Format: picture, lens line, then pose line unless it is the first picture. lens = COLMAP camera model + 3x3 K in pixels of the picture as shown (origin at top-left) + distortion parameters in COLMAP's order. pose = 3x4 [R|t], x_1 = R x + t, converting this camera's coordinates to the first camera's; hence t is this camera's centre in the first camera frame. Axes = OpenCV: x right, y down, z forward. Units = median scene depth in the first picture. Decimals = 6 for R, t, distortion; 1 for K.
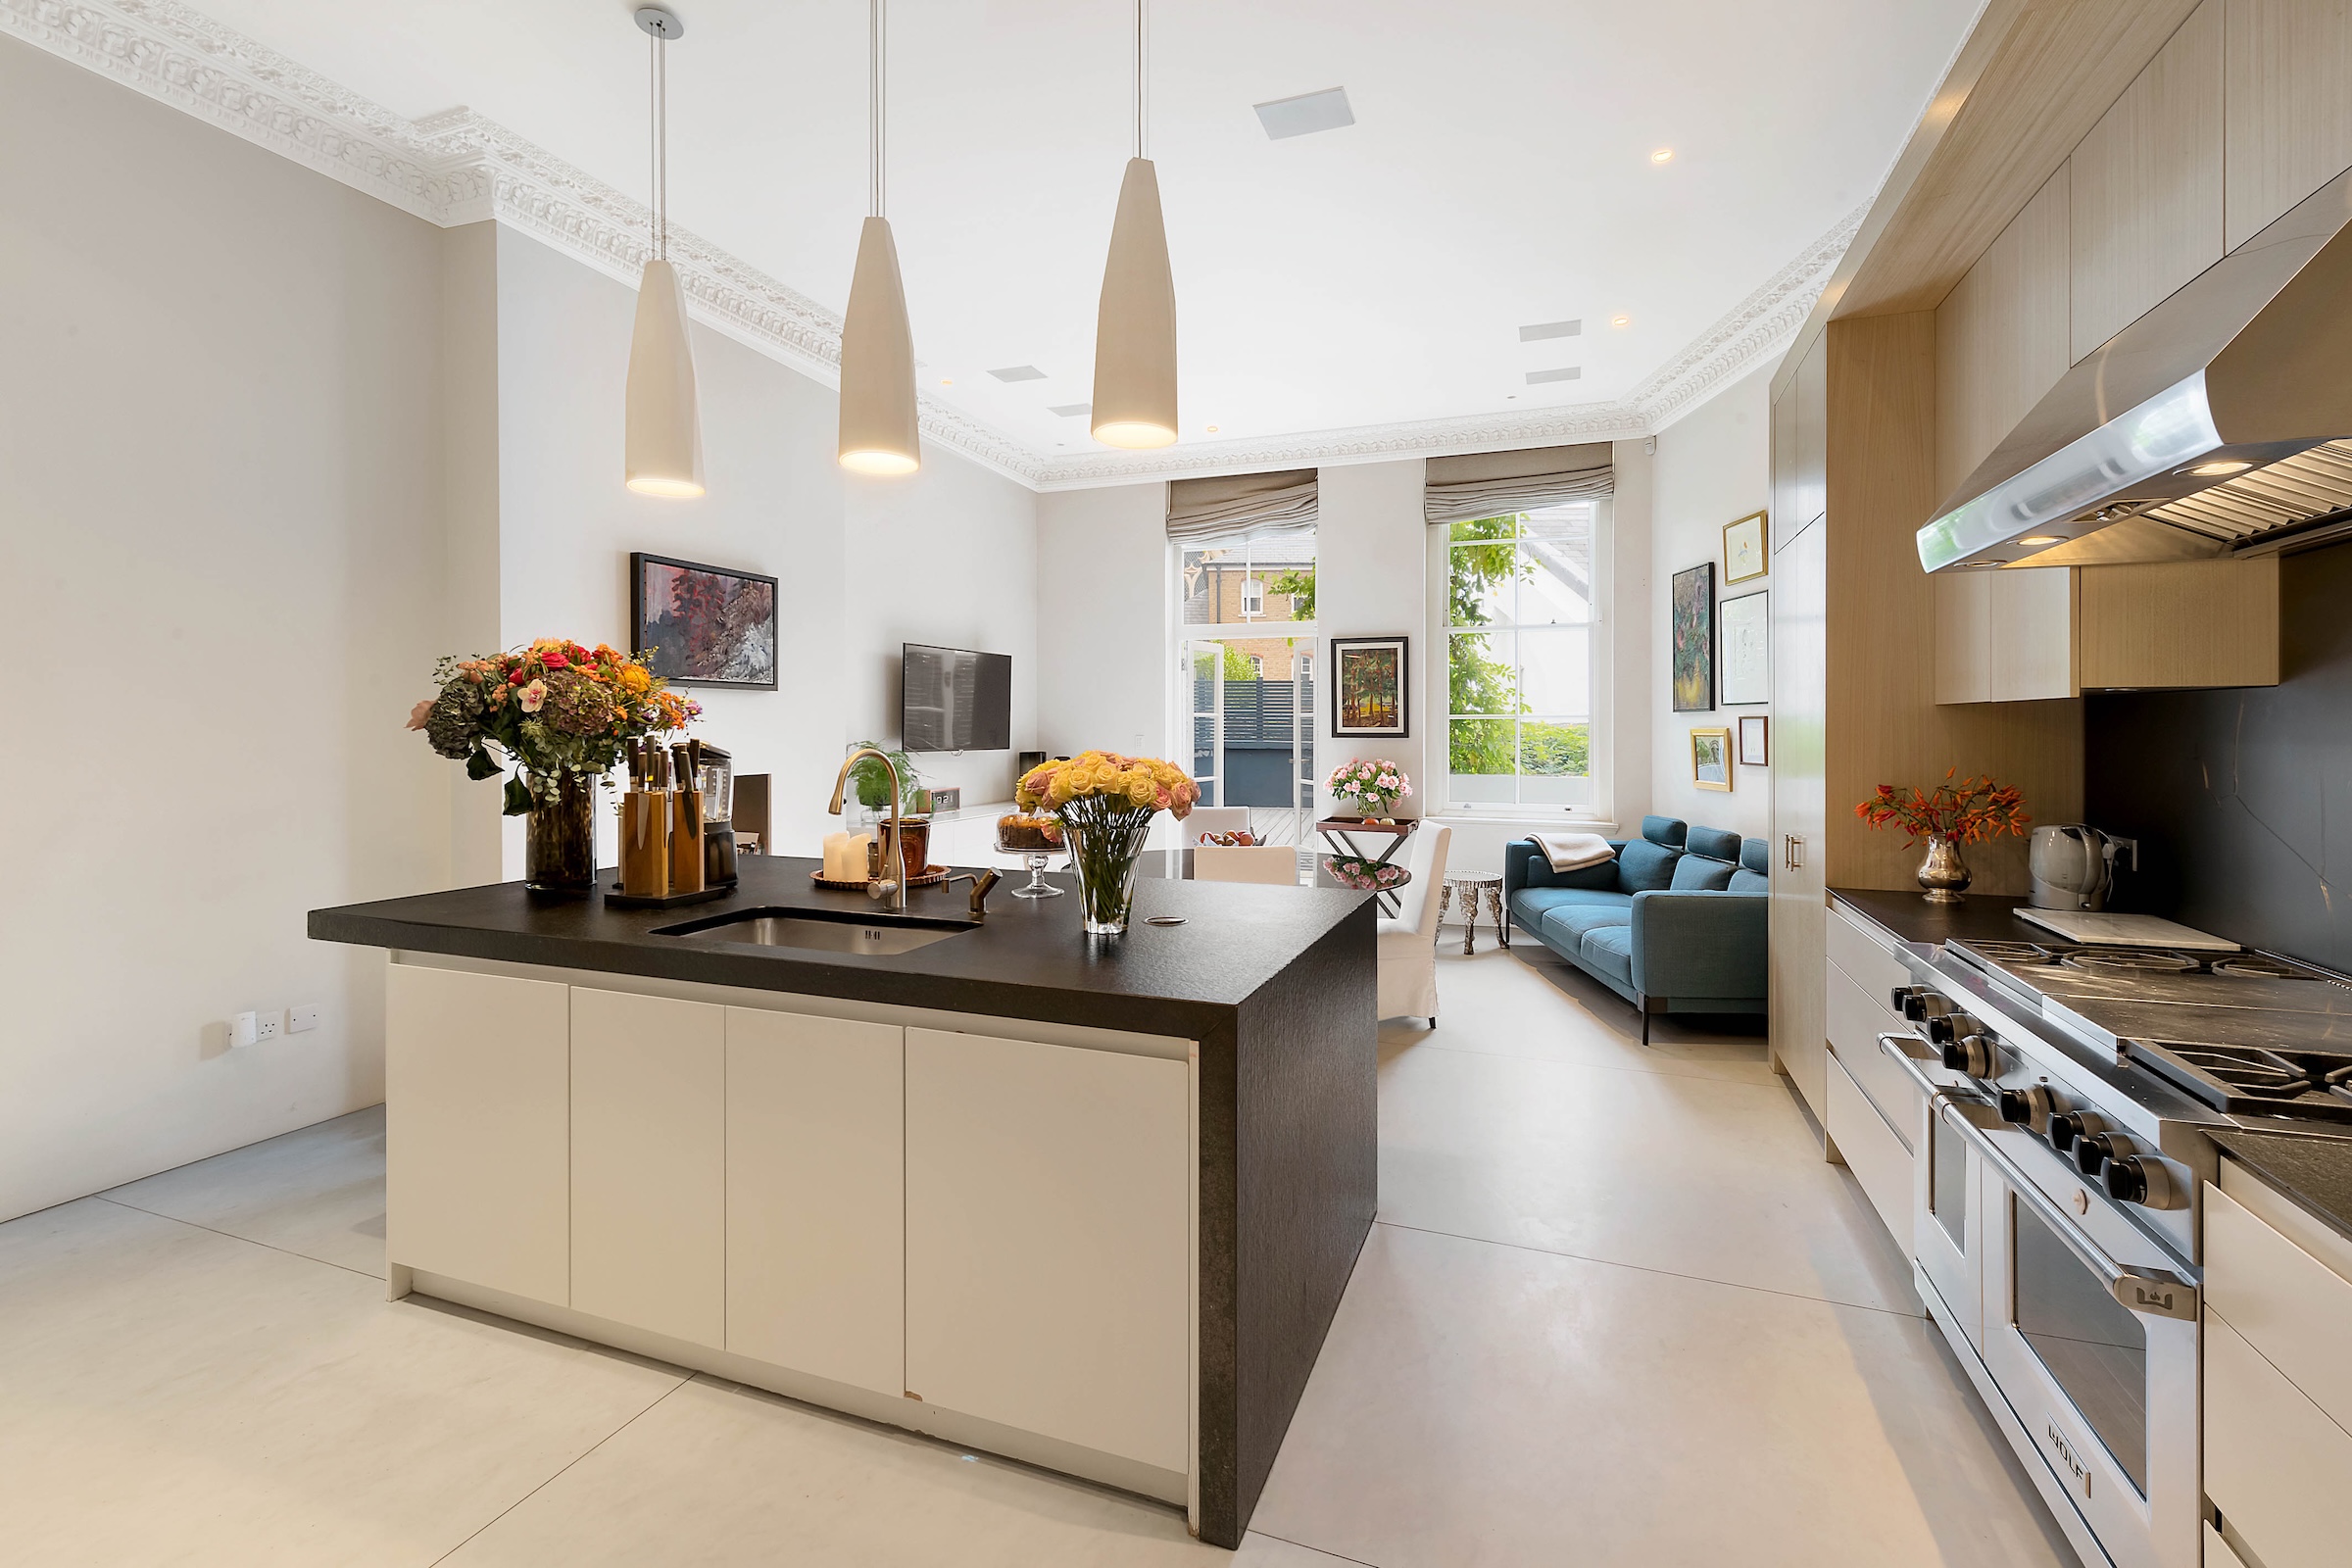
lens RADIAL K [[1049.3, 0, 1181.2], [0, 1049.3, 735.2], [0, 0, 1]] dist [-0.003074, -0.001476]
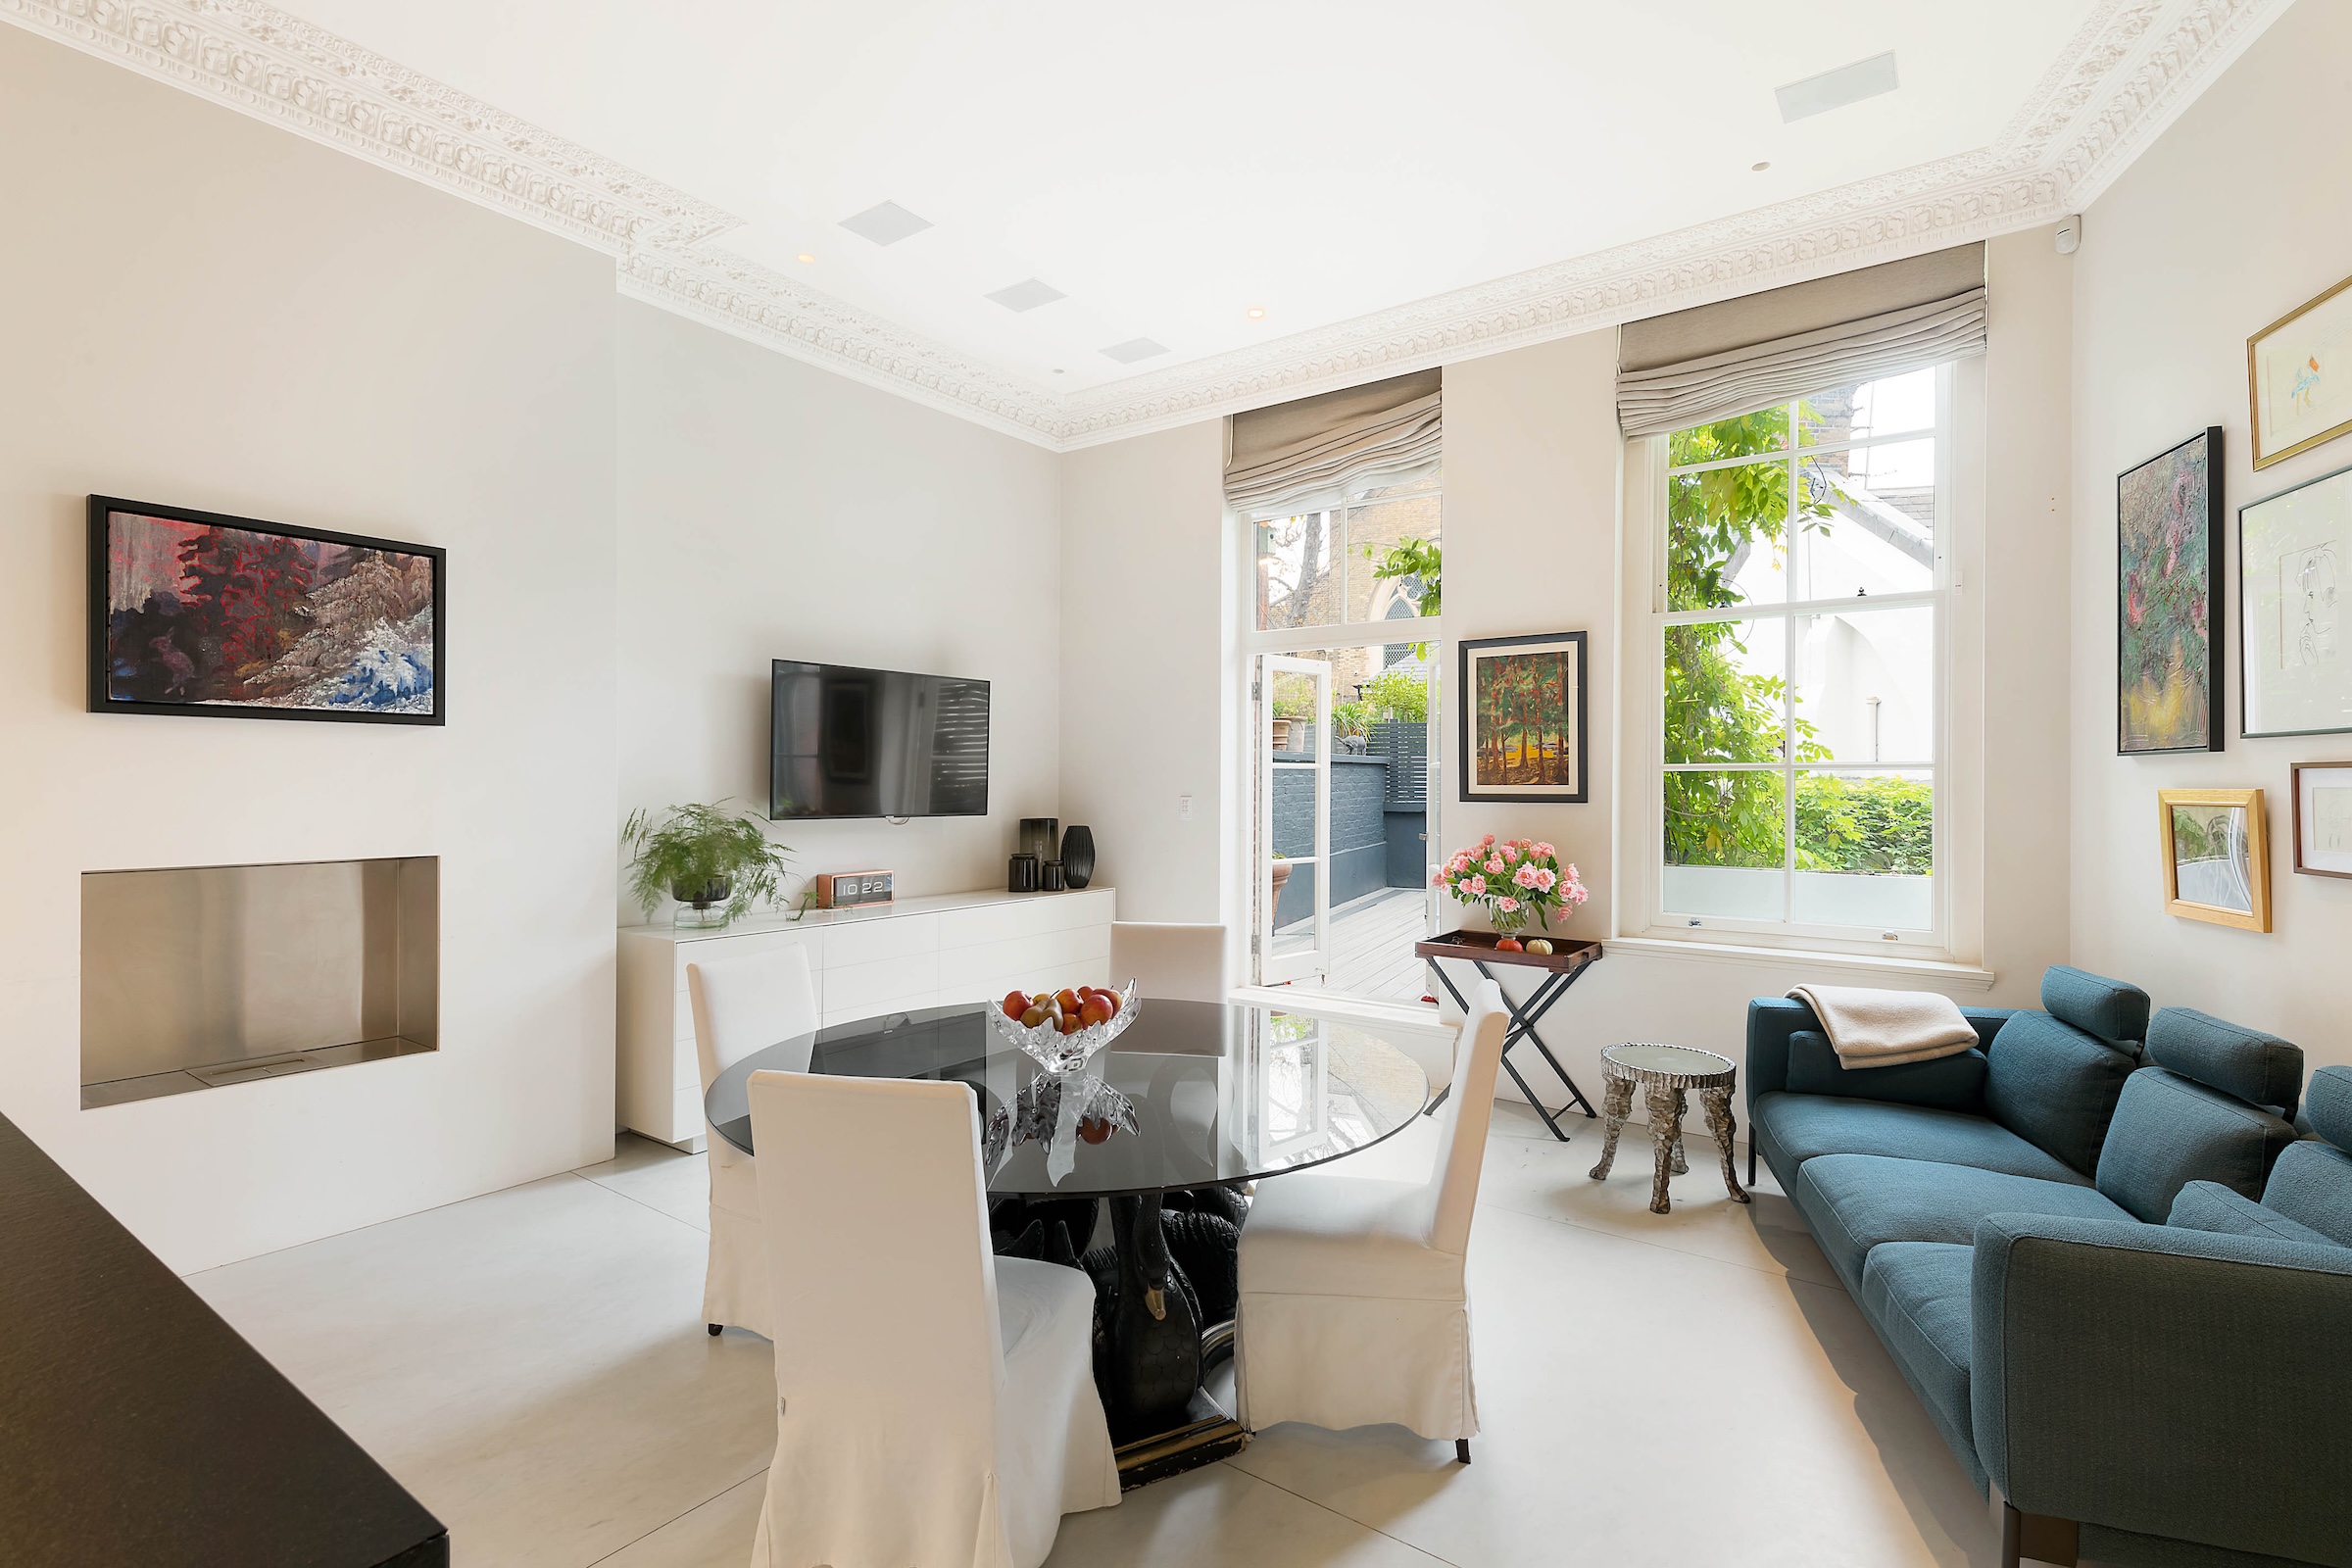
lens RADIAL K [[1141.8, 0, 1176.1], [0, 1141.8, 785.1], [0, 0, 1]] dist [0.015147, -0.002250]
pose [[0.966383, 0.002271, -0.257098, 0.171457], [-0.003615, 0.999982, -0.004756, -0.003900], [0.257083, 0.005526, 0.966374, 0.344303]]
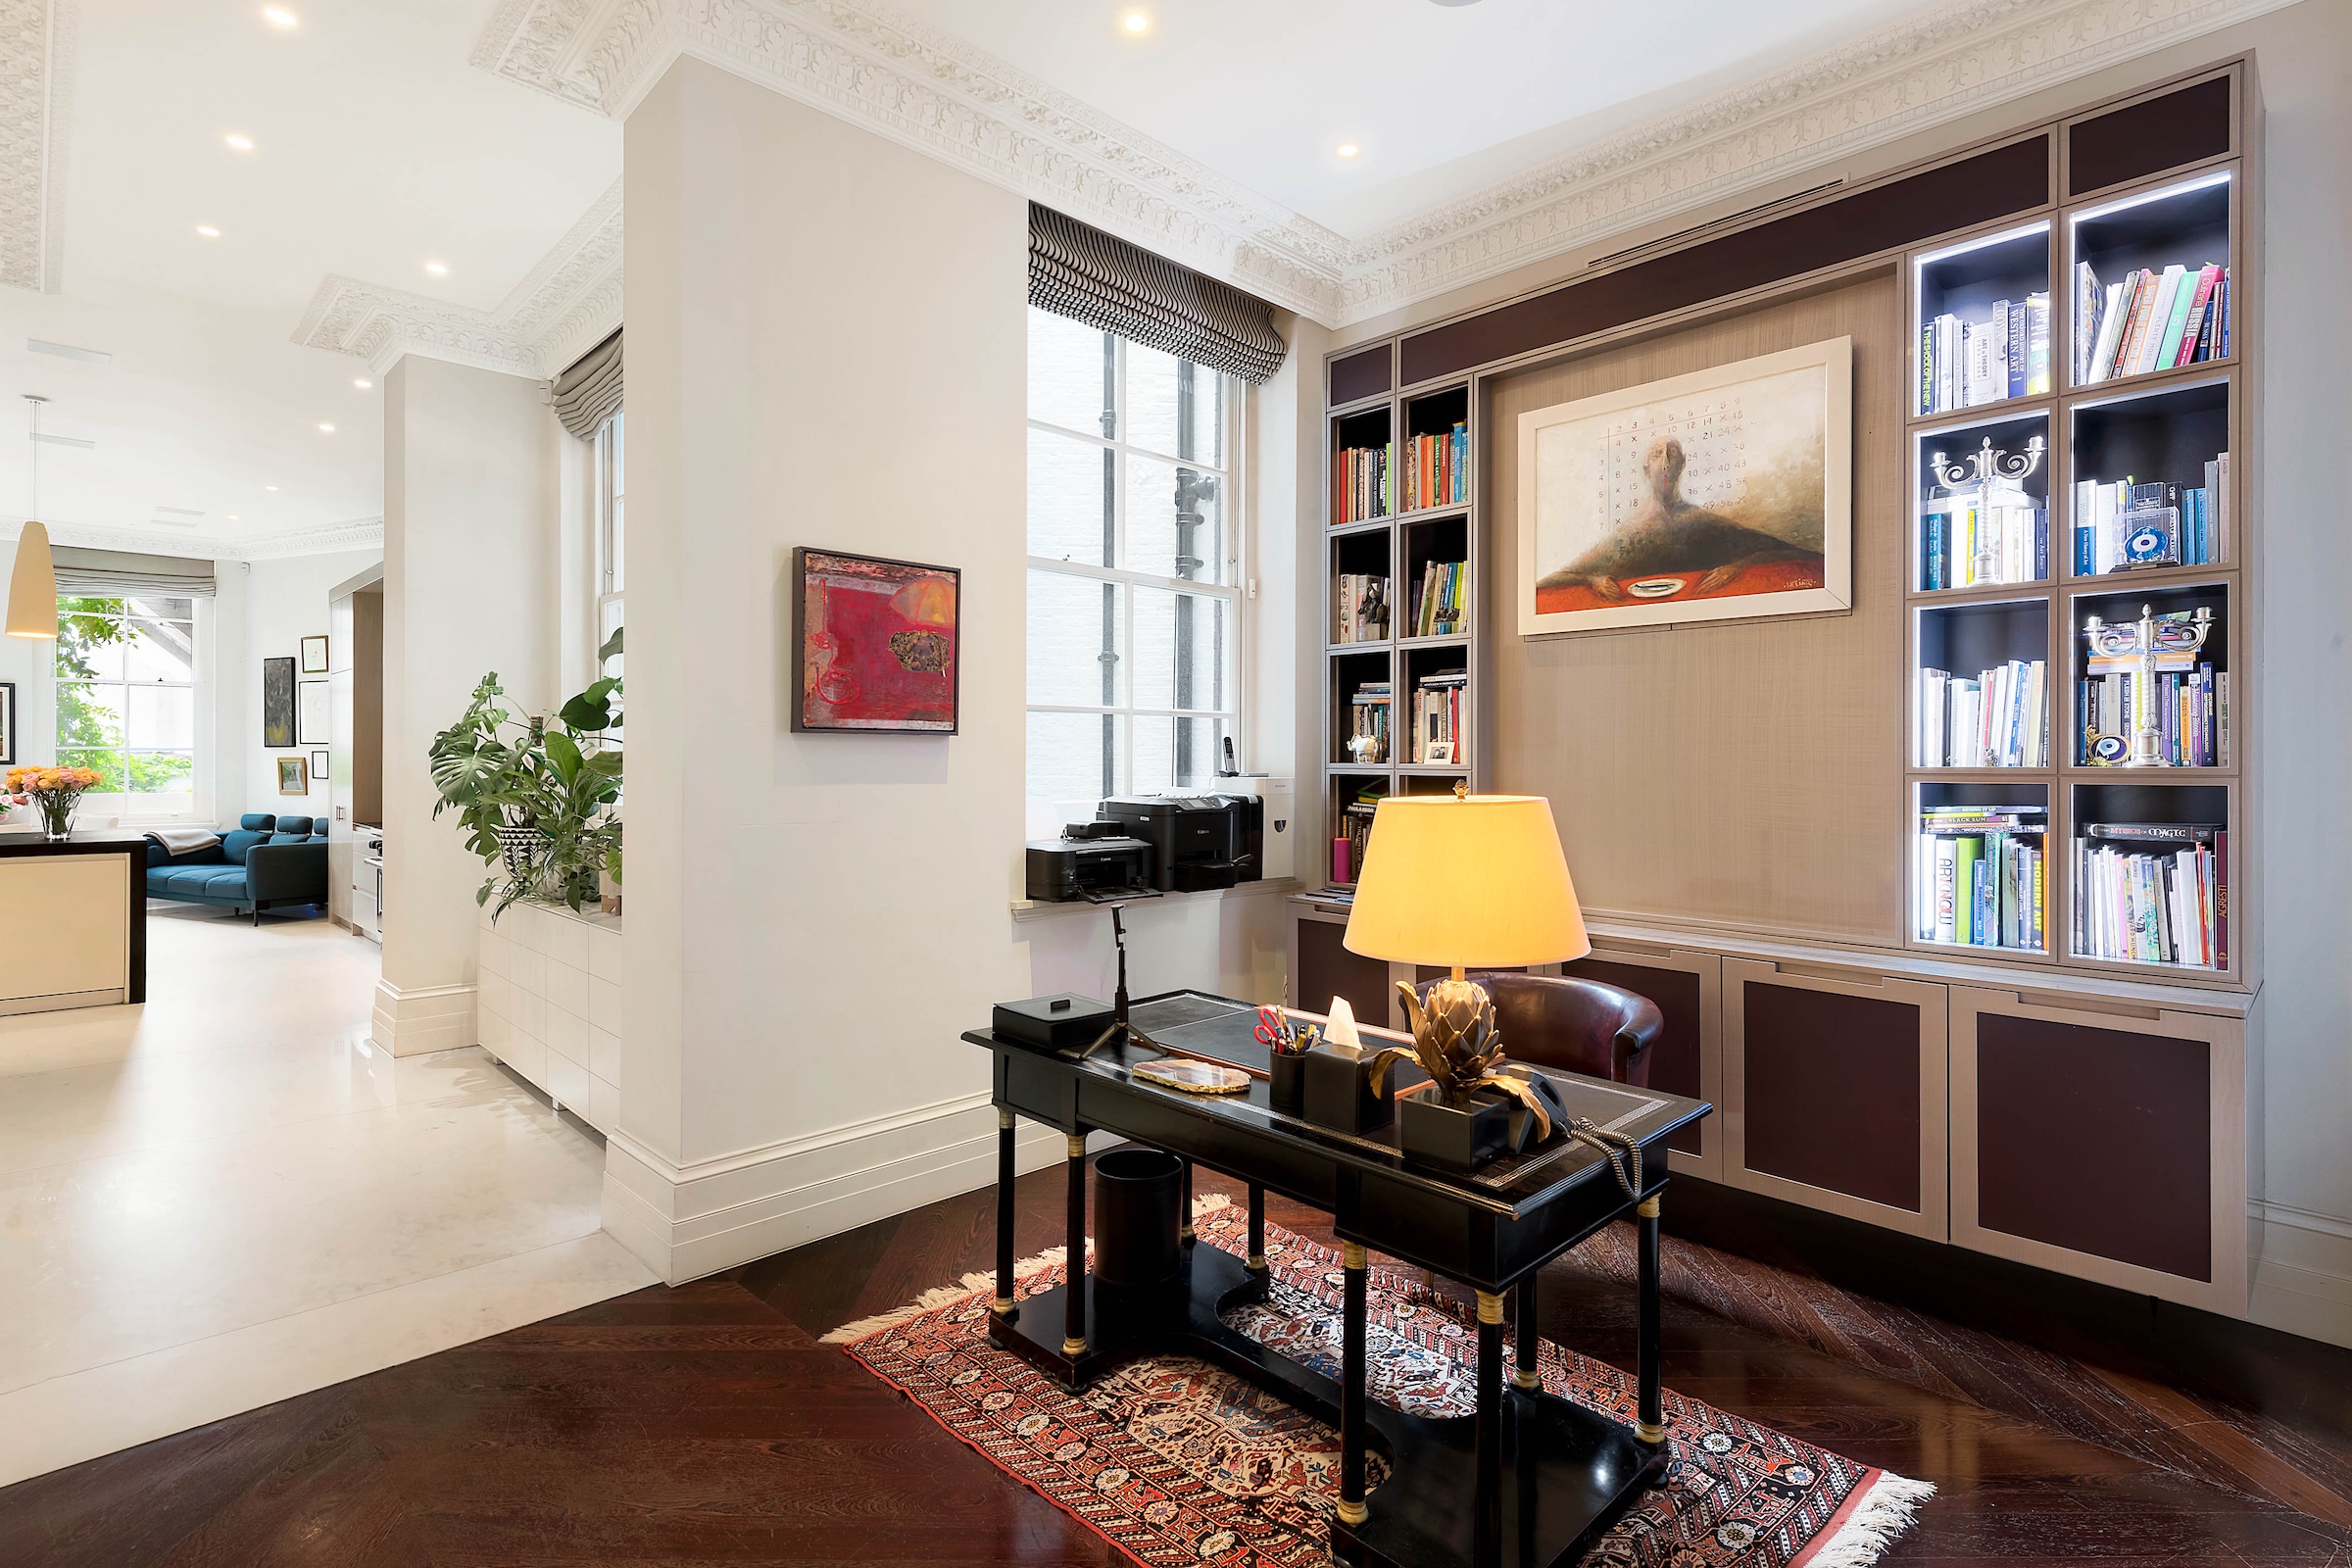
lens RADIAL K [[1140.3, 0, 1195.5], [0, 1140.3, 752.8], [0, 0, 1]] dist [0.001796, 0.000085]
pose [[0.411517, 0.002981, 0.911397, -0.479859], [0.002726, 0.999986, -0.004501, -0.001711], [-0.911398, 0.004337, 0.411504, -0.908118]]
